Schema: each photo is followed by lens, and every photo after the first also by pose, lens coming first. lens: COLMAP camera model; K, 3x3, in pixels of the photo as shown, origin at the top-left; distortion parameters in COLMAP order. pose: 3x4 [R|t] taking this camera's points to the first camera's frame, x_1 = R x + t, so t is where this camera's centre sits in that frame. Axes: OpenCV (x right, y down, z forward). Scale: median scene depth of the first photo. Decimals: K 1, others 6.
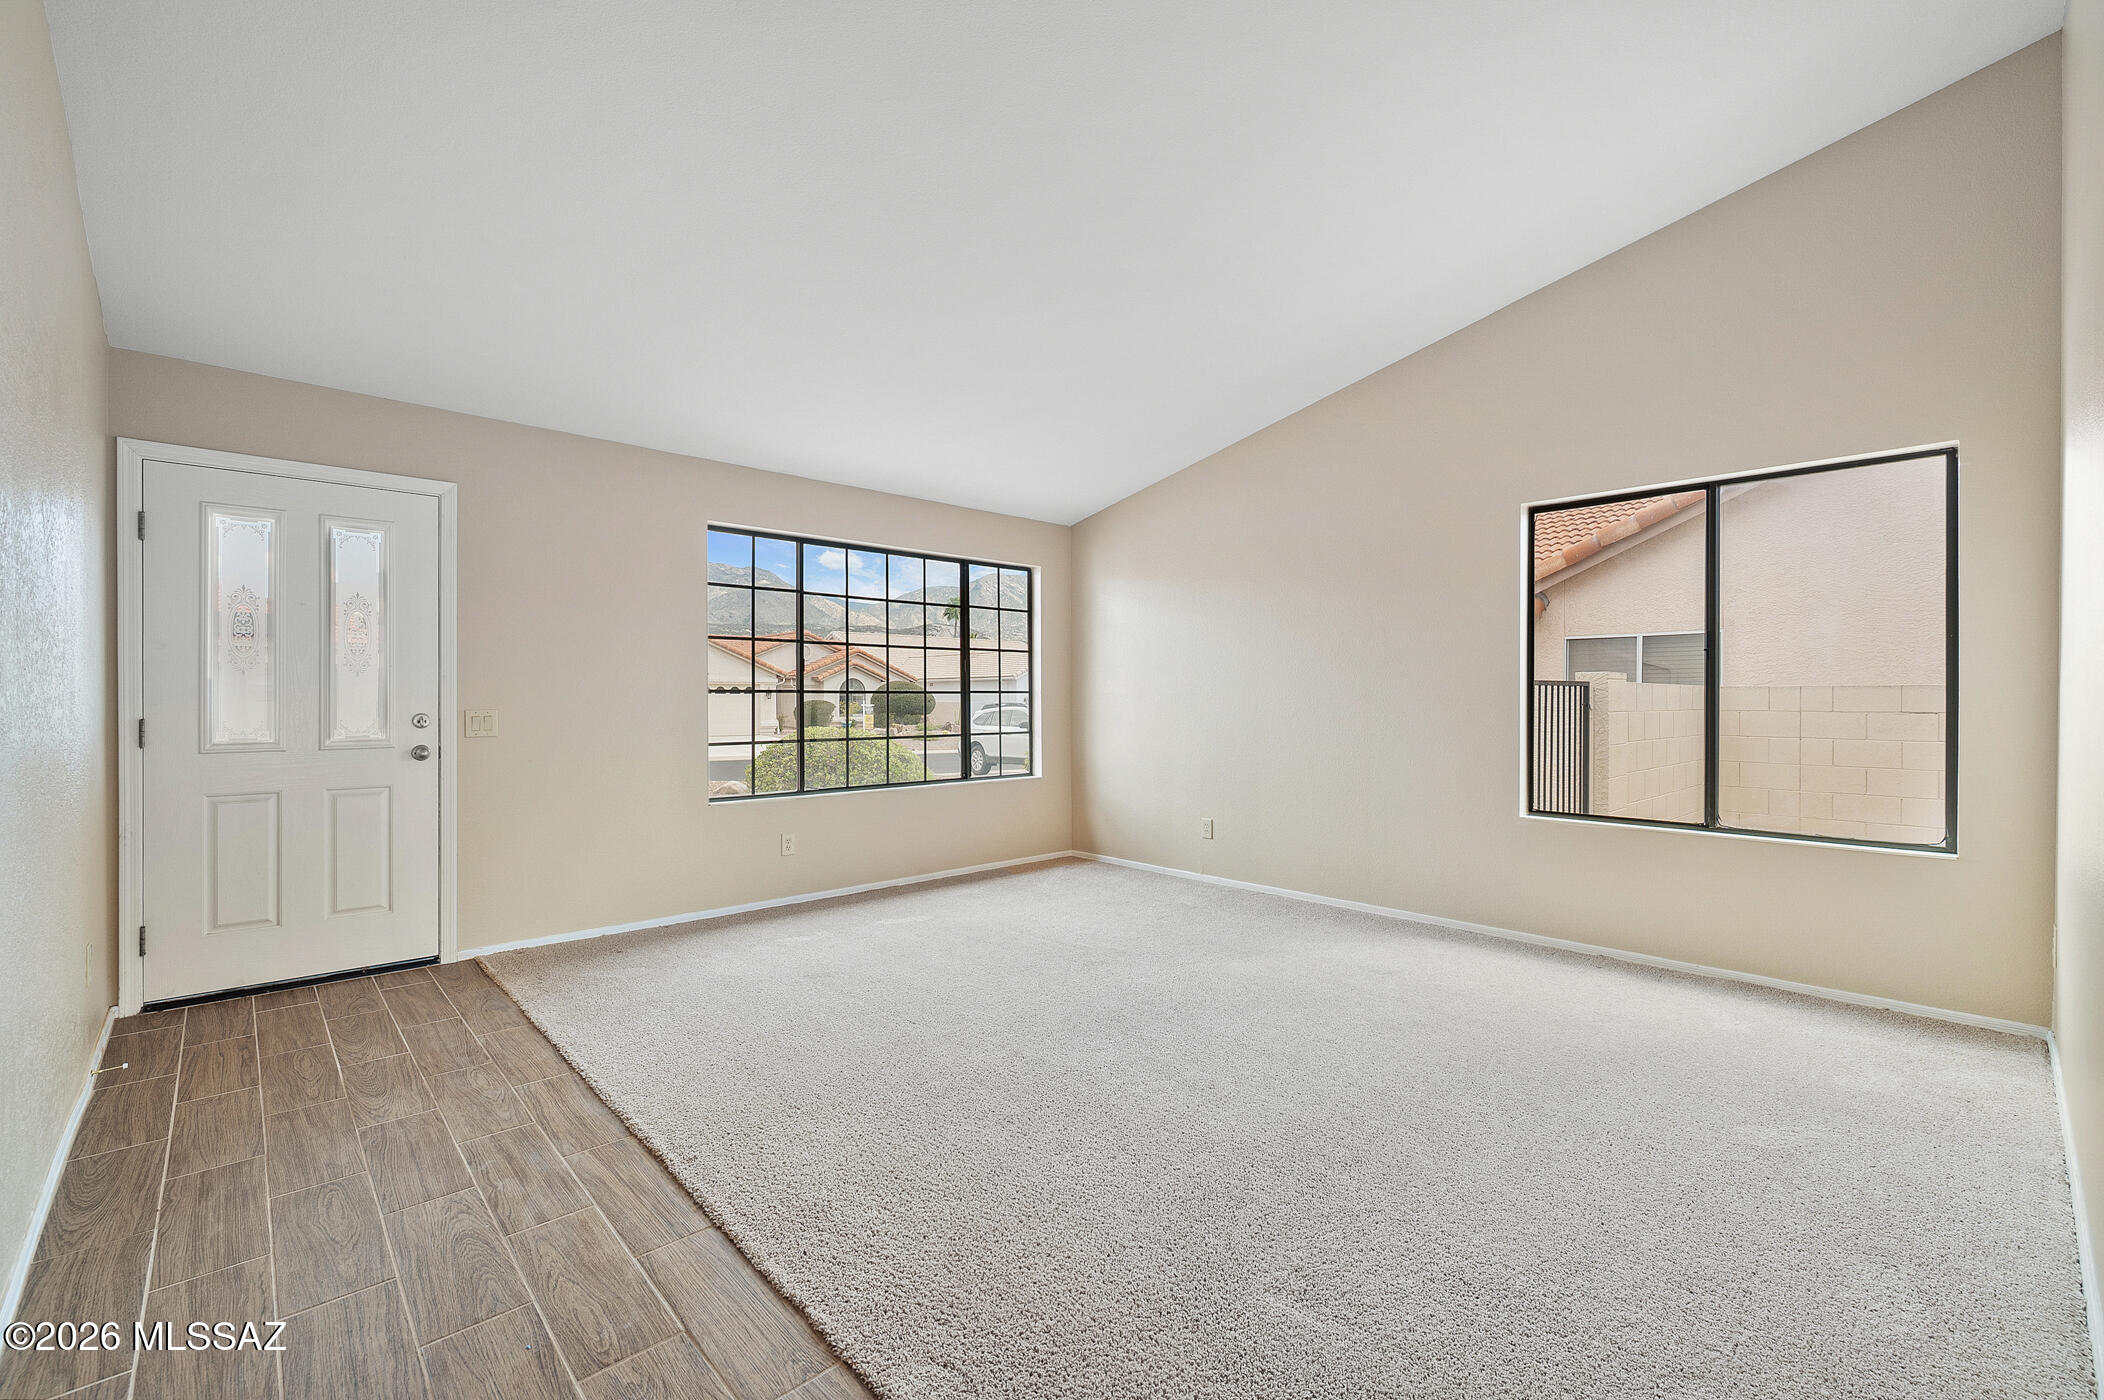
lens RADIAL K [[911.0, 0, 1048.9], [0, 911.0, 709.2], [0, 0, 1]] dist [0.000857, -0.000017]
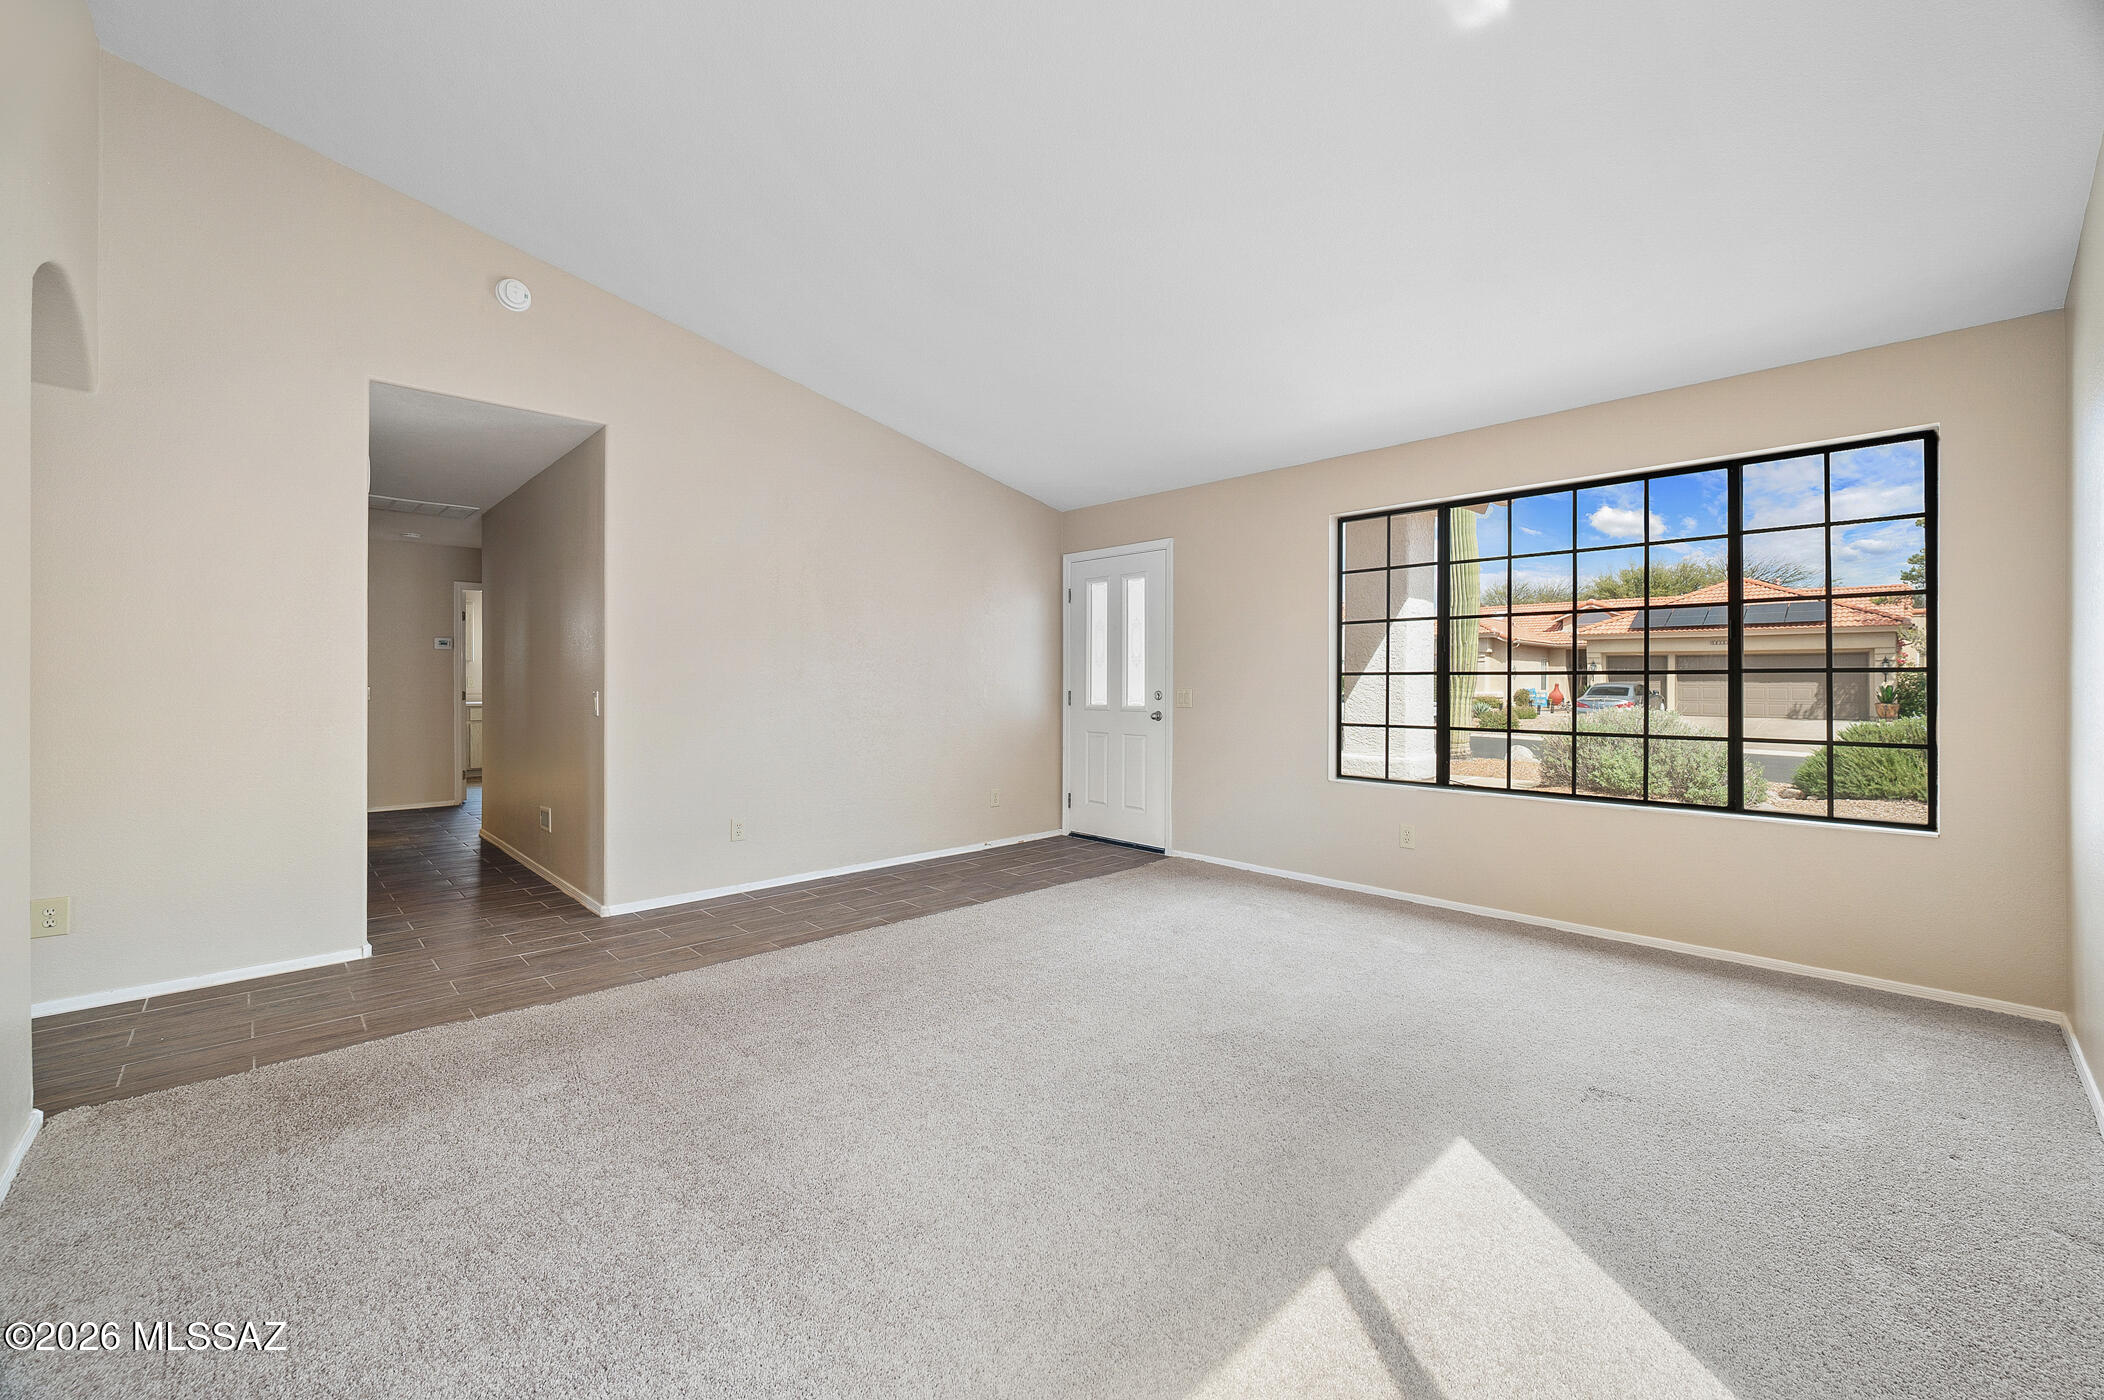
lens RADIAL K [[845.7, 0, 1054.8], [0, 845.7, 683.5], [0, 0, 1]] dist [0.001788, 0.001092]
pose [[0.008236, 0.015988, -0.999838, 0.775929], [0.000632, 0.999872, 0.015994, -0.032402], [0.999966, -0.000764, 0.008224, 0.838159]]
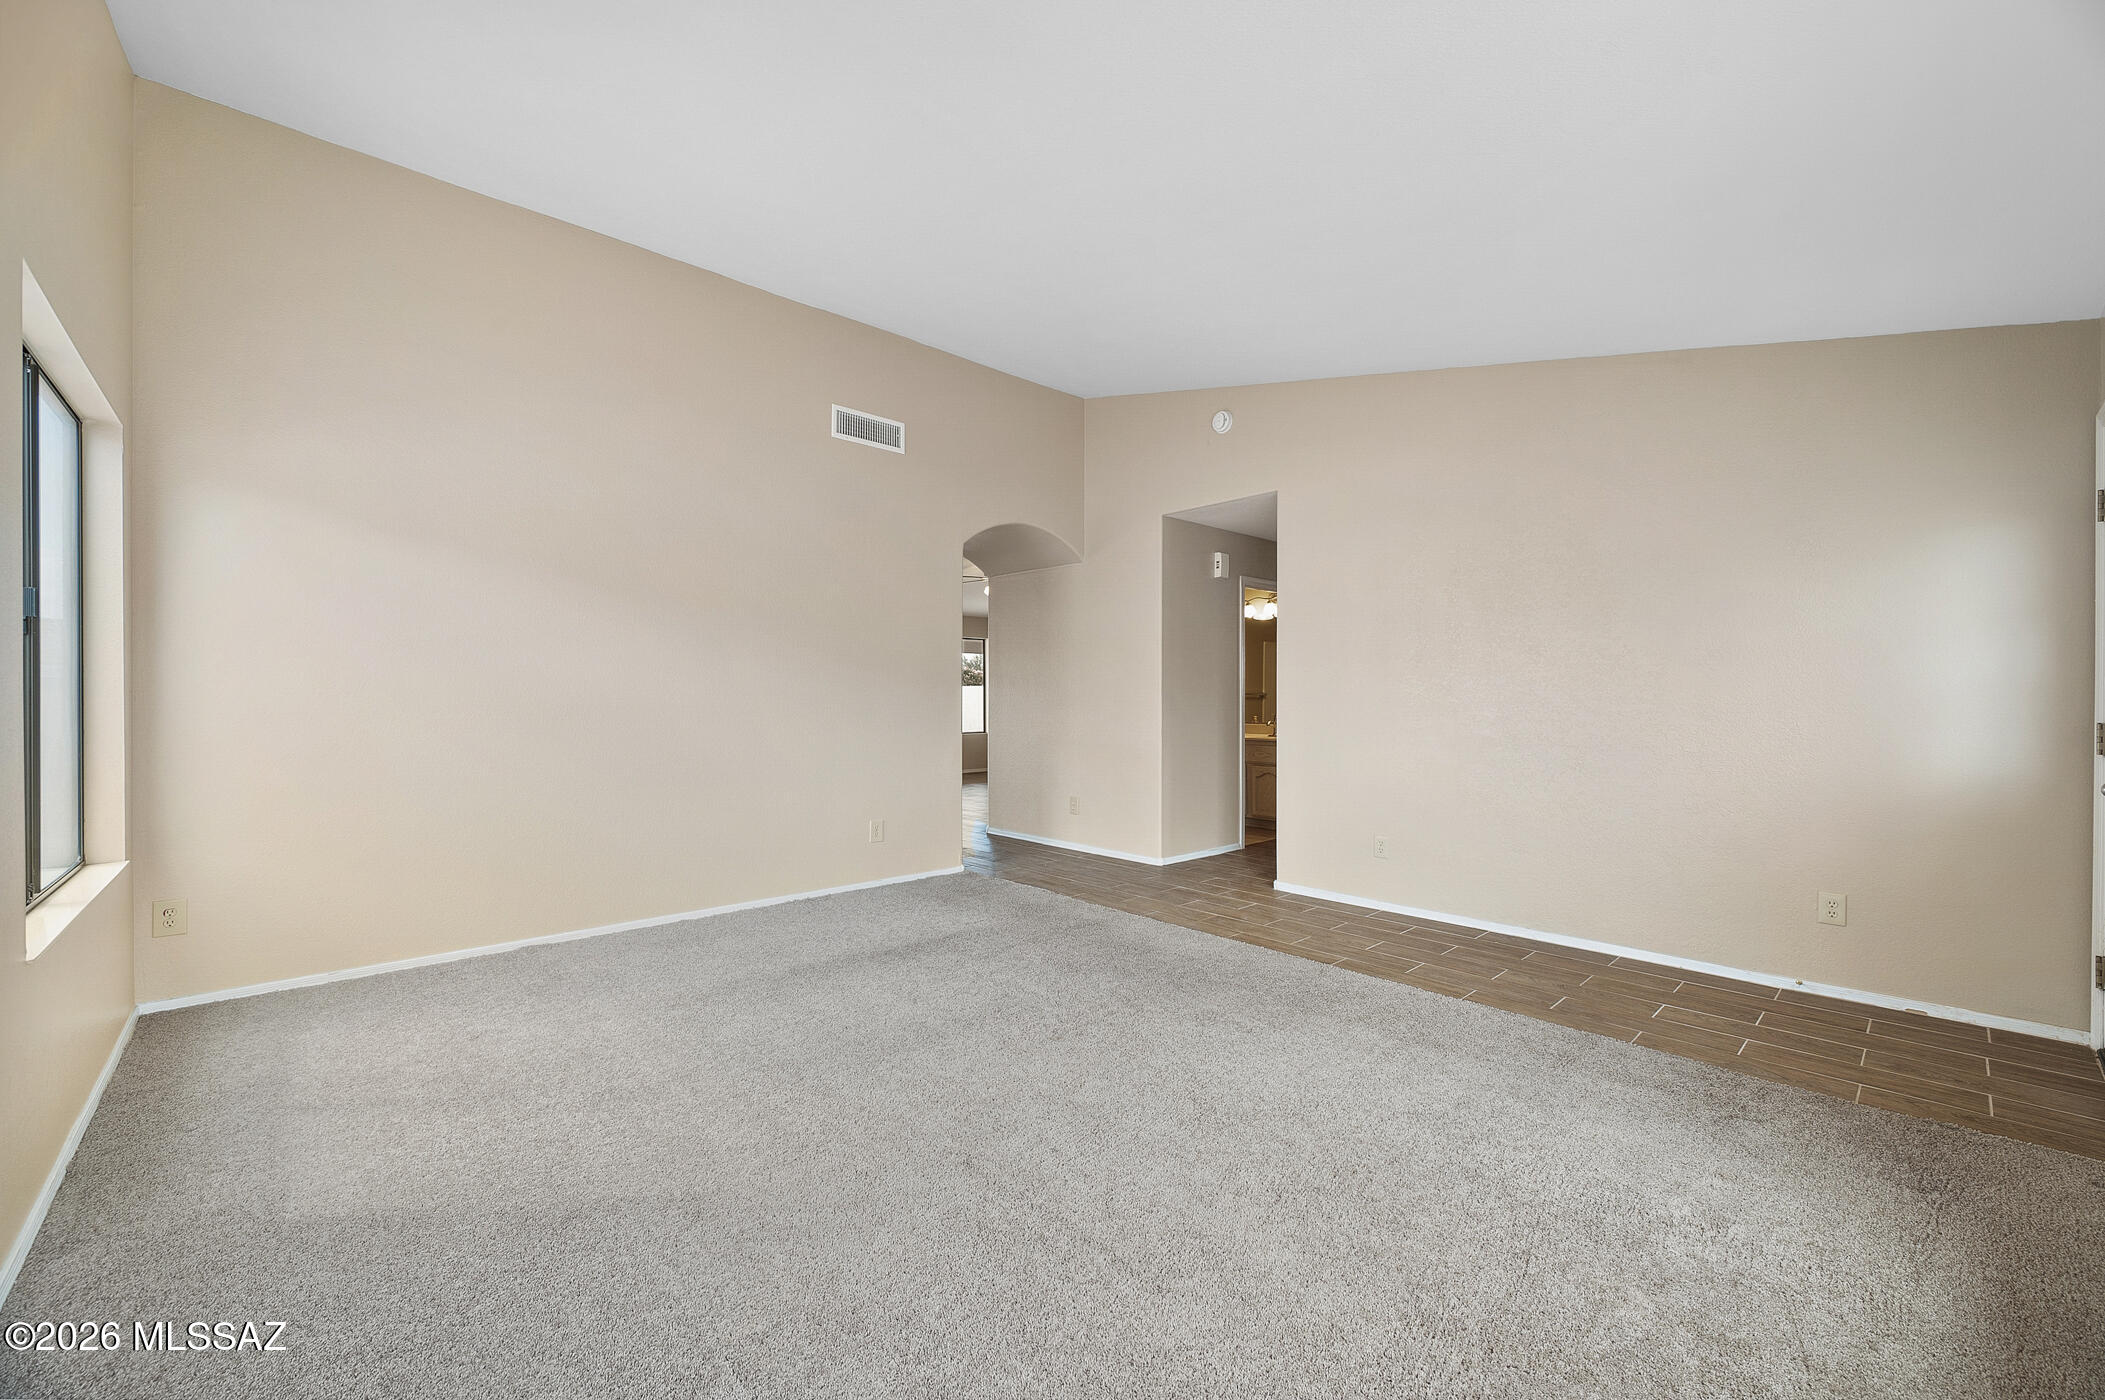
lens RADIAL K [[846.1, 0, 1059.5], [0, 846.1, 699.1], [0, 0, 1]] dist [0.001788, 0.001092]
pose [[-0.999816, 0.013298, 0.013832, 0.011059], [0.013308, 0.999911, 0.000632, -0.023747], [-0.013822, 0.000816, -0.999904, 1.616815]]
